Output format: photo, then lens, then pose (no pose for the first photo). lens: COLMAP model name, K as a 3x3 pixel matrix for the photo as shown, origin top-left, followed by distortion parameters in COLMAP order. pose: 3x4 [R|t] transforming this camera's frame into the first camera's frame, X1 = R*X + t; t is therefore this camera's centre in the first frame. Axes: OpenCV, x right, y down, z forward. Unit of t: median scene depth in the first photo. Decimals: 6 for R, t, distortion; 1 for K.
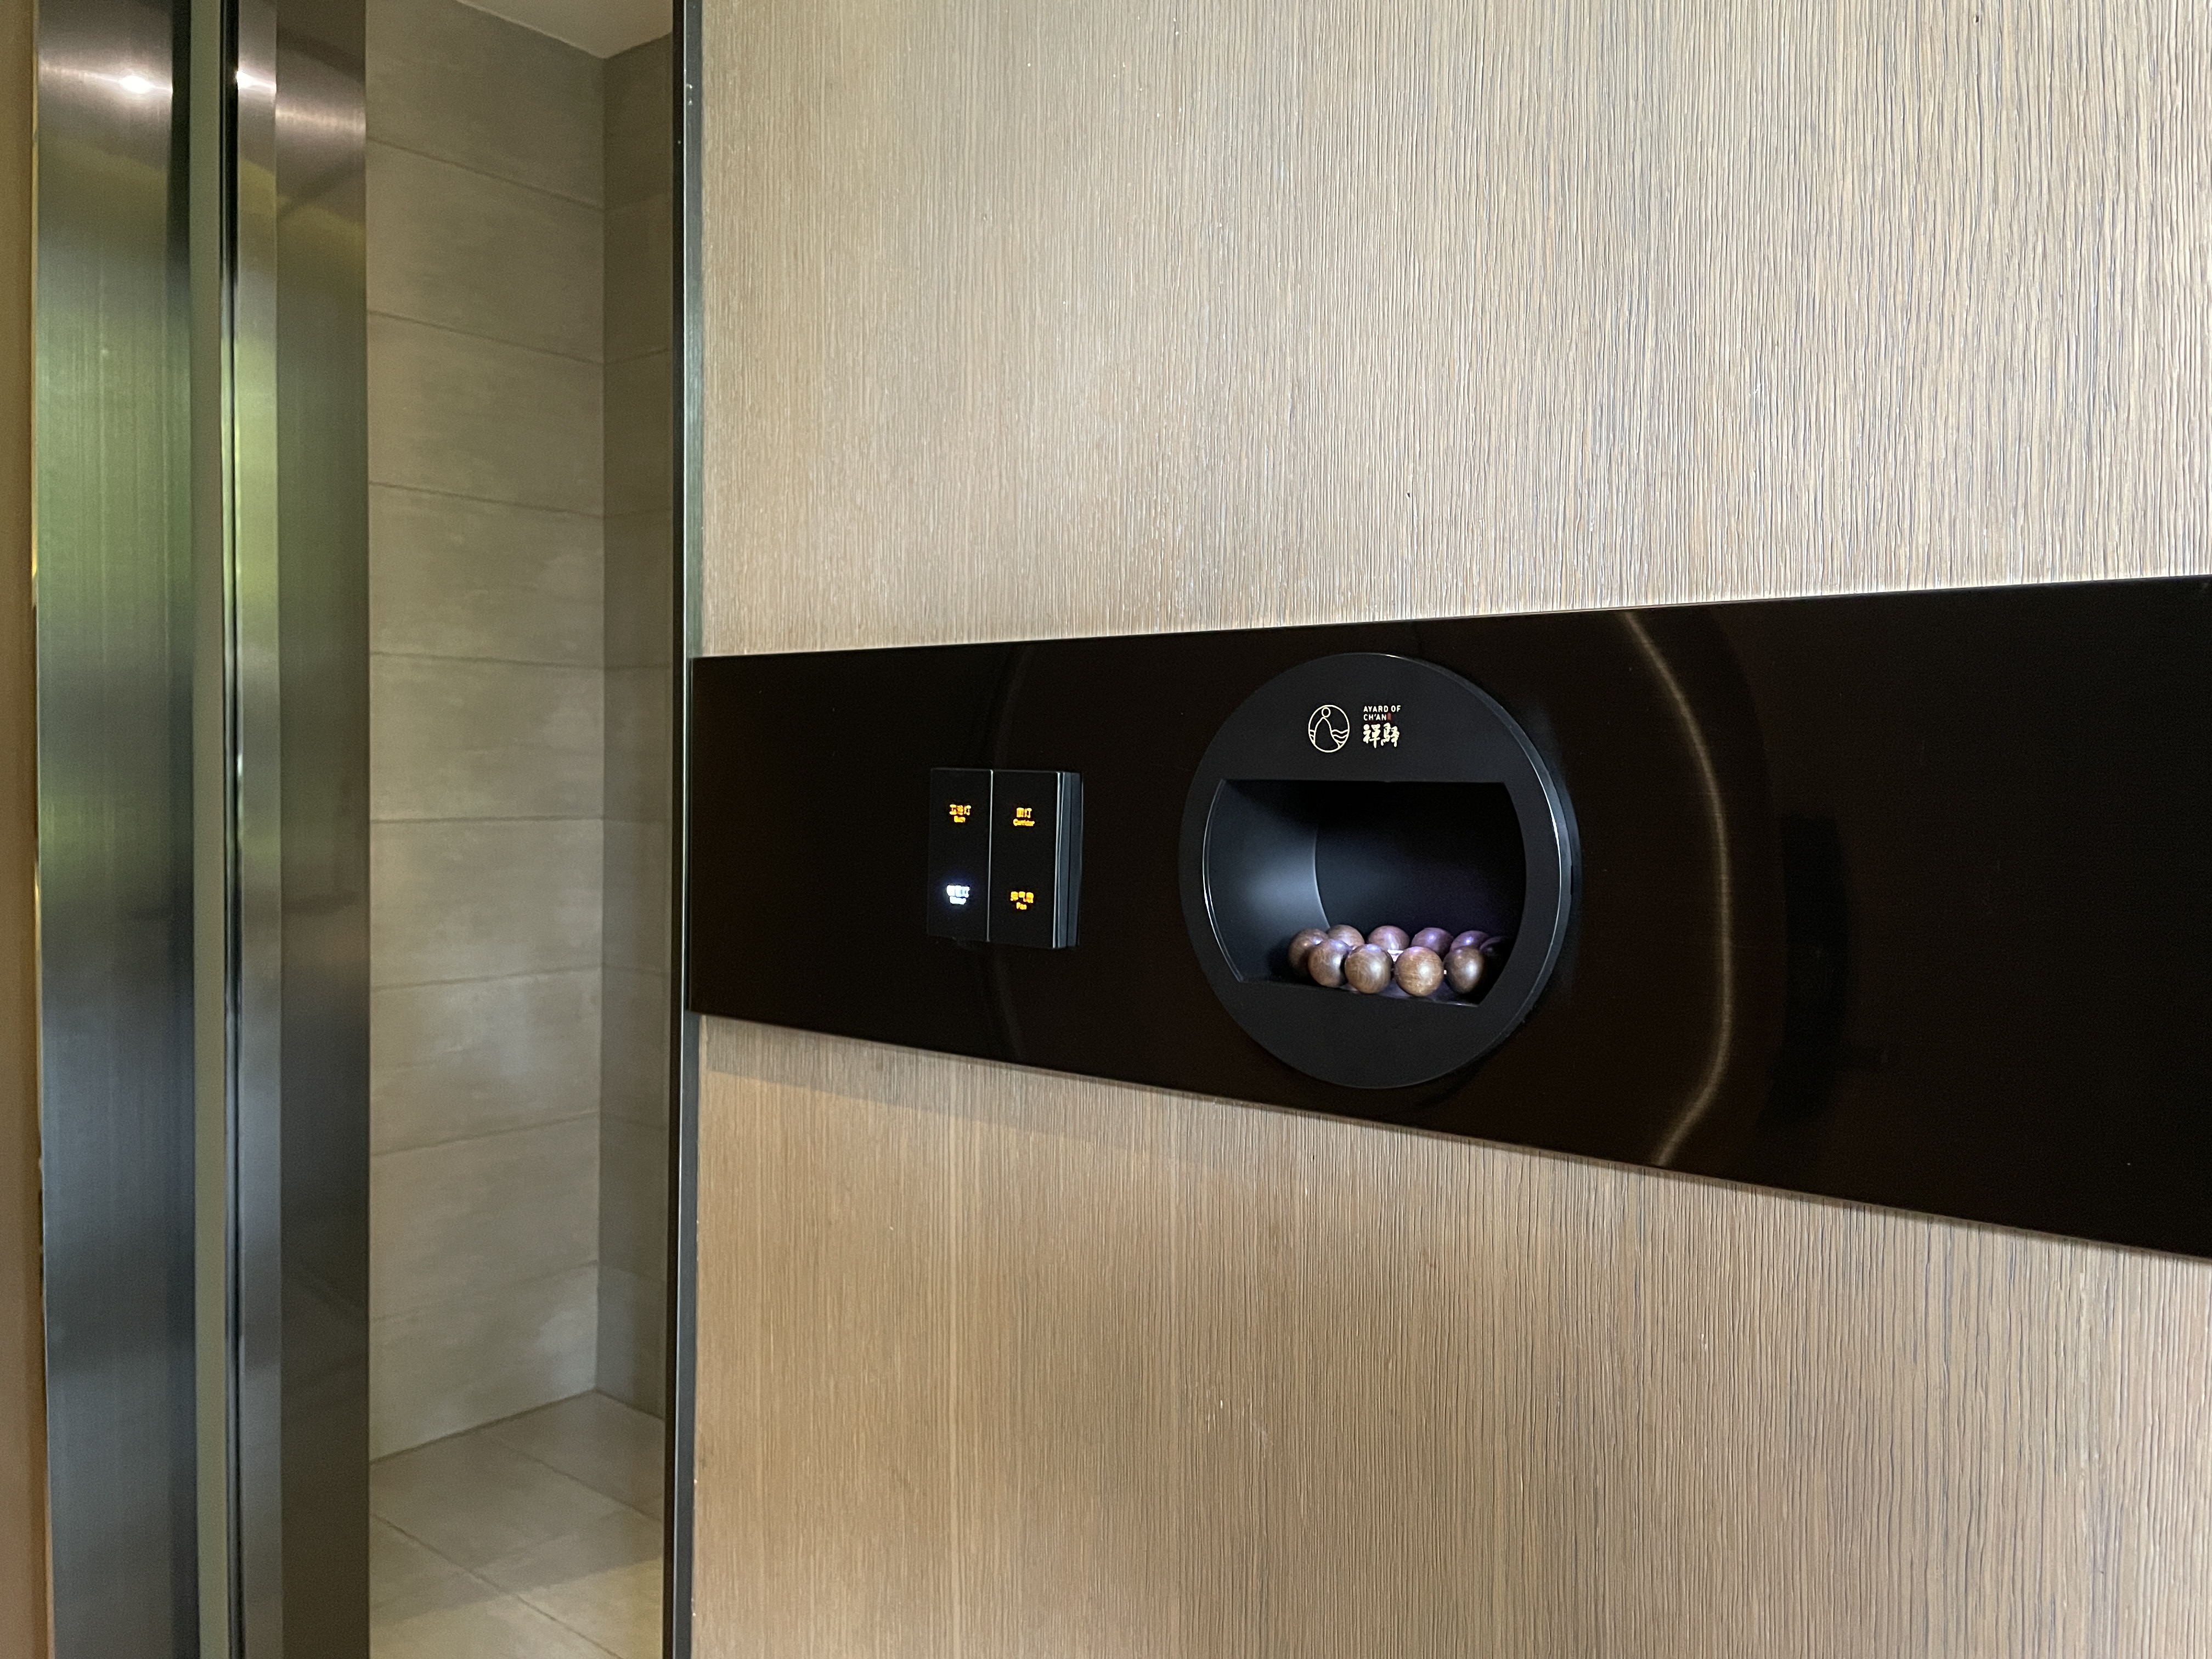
lens RADIAL K [[1666.0, 0, 1094.0], [0, 1666.0, 829.4], [0, 0, 1]] dist [0.051376, -0.059168]
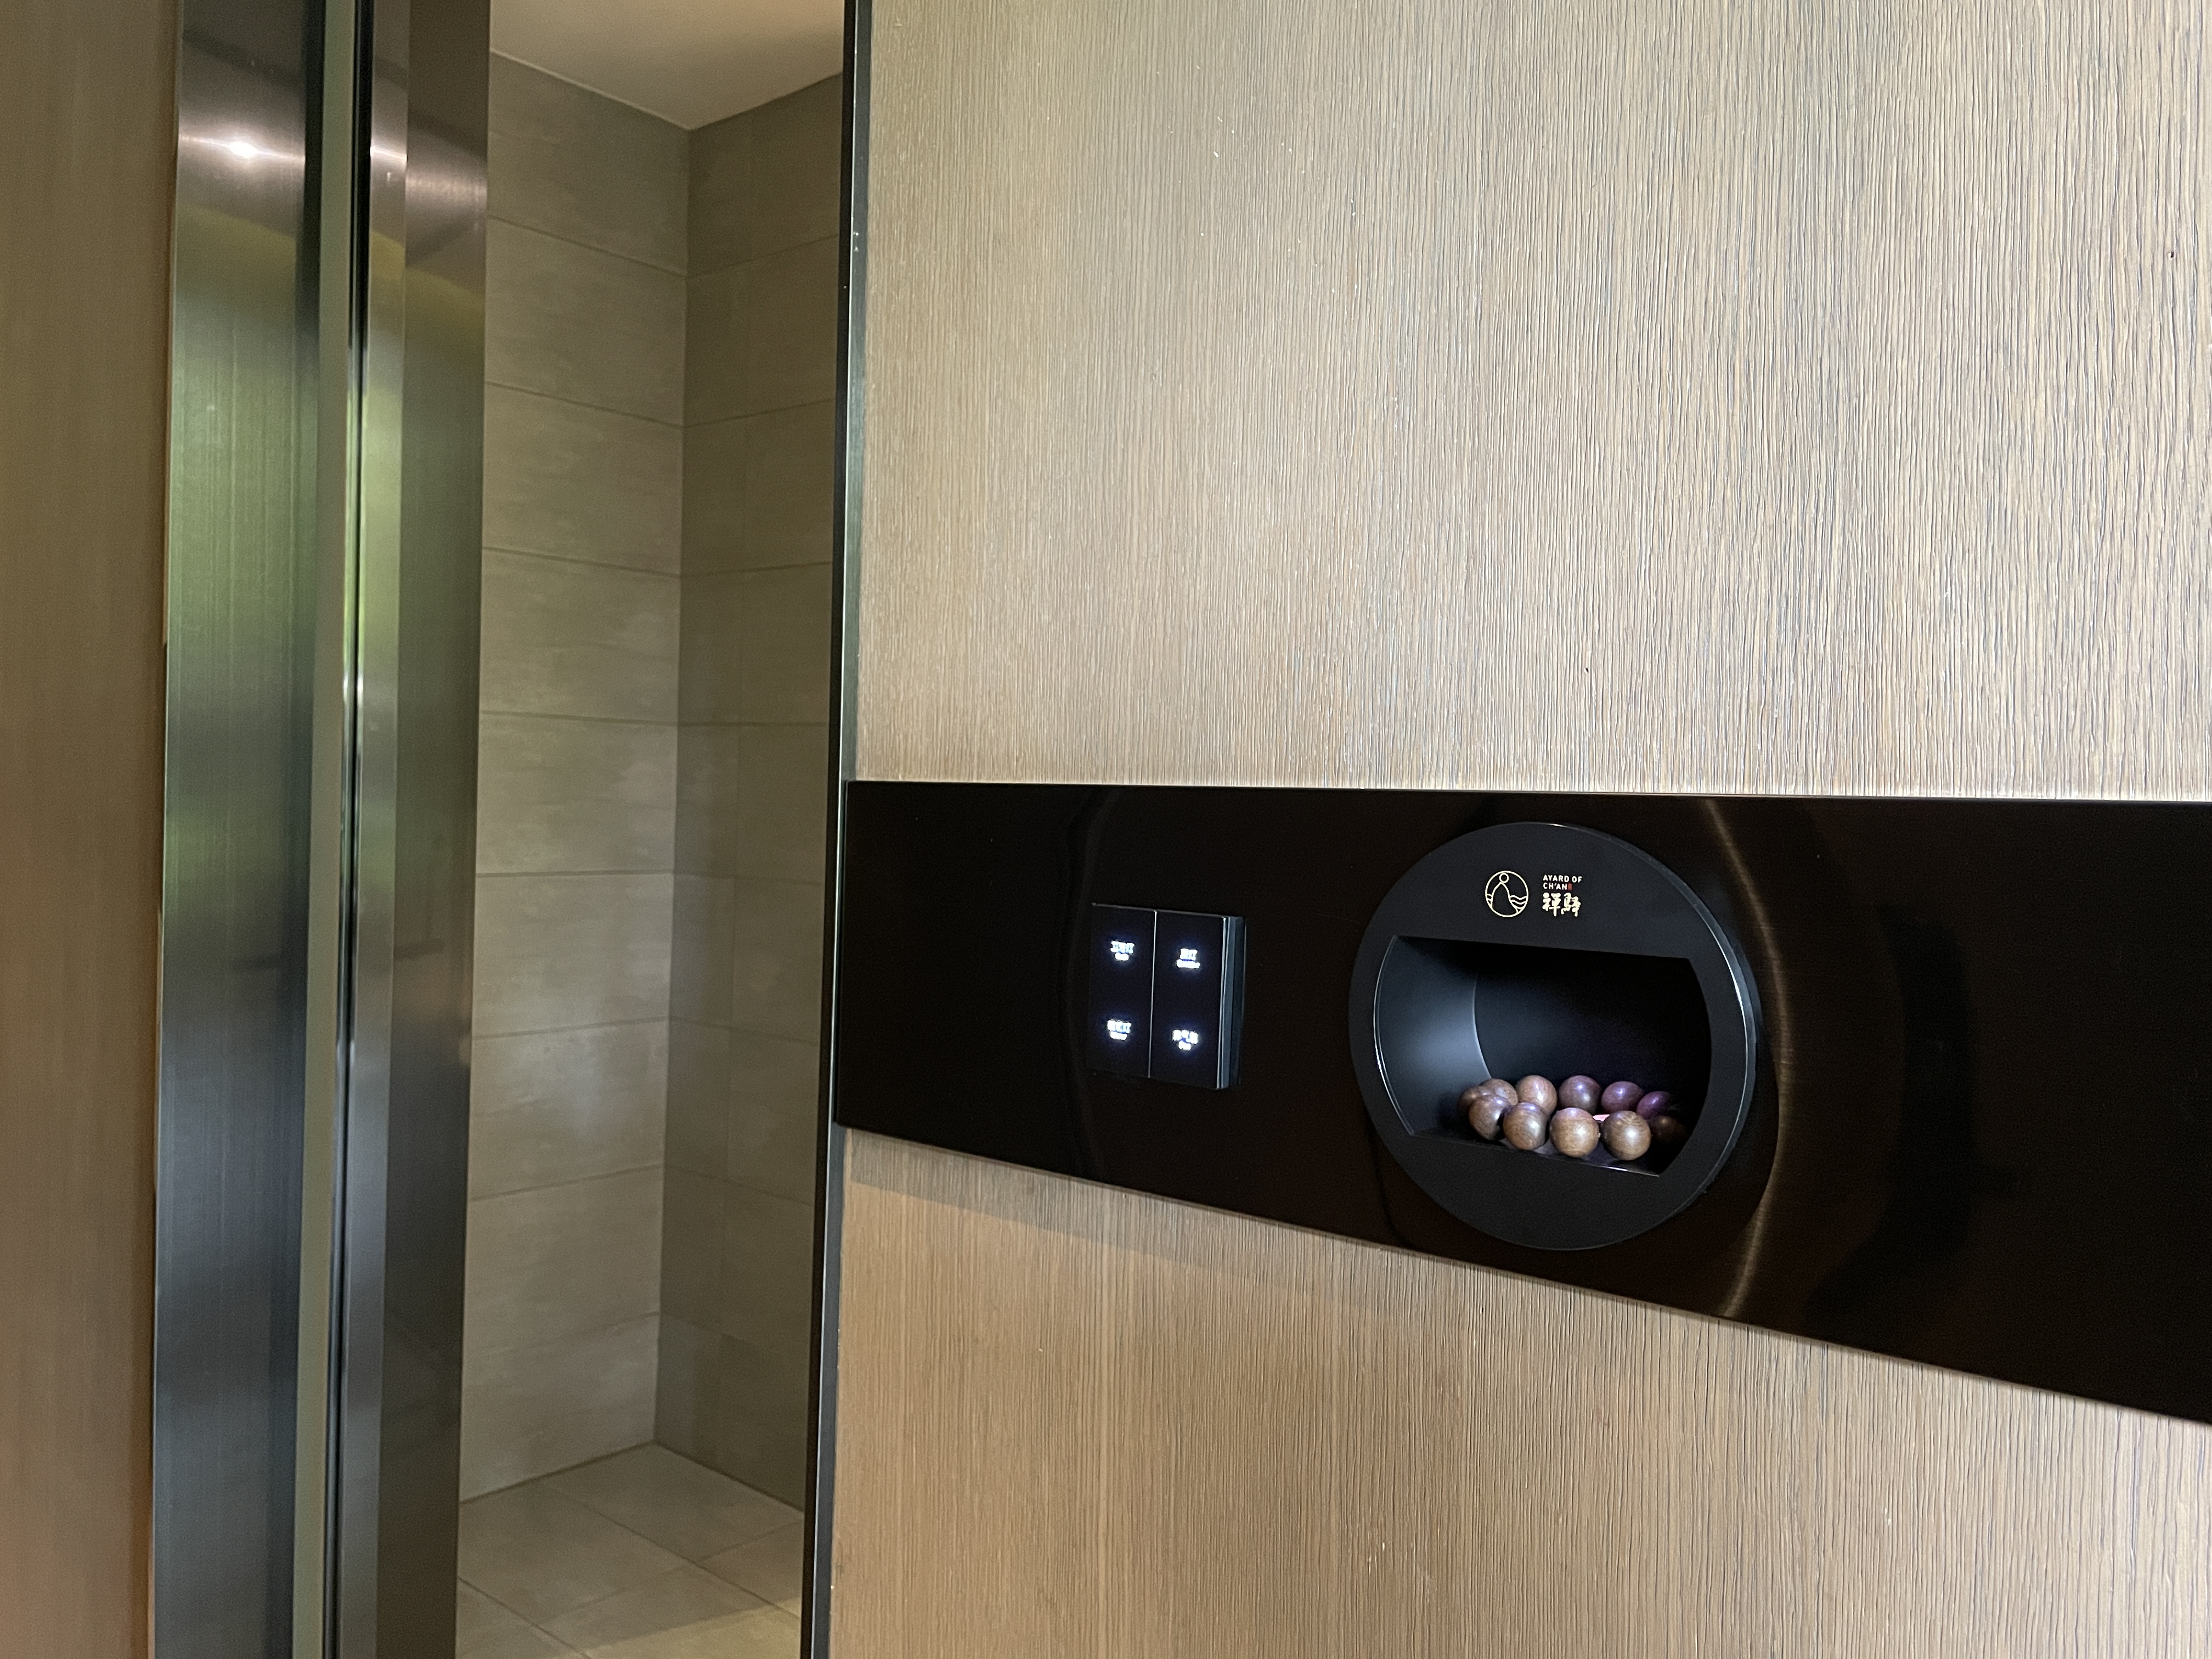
lens RADIAL K [[1666.0, 0, 1094.0], [0, 1666.0, 822.8], [0, 0, 1]] dist [0.051376, -0.059168]
pose [[0.999774, 0.013997, -0.016018, -0.084032], [-0.014335, 0.999673, -0.021187, -0.067961], [0.015717, 0.021411, 0.999647, -0.030917]]
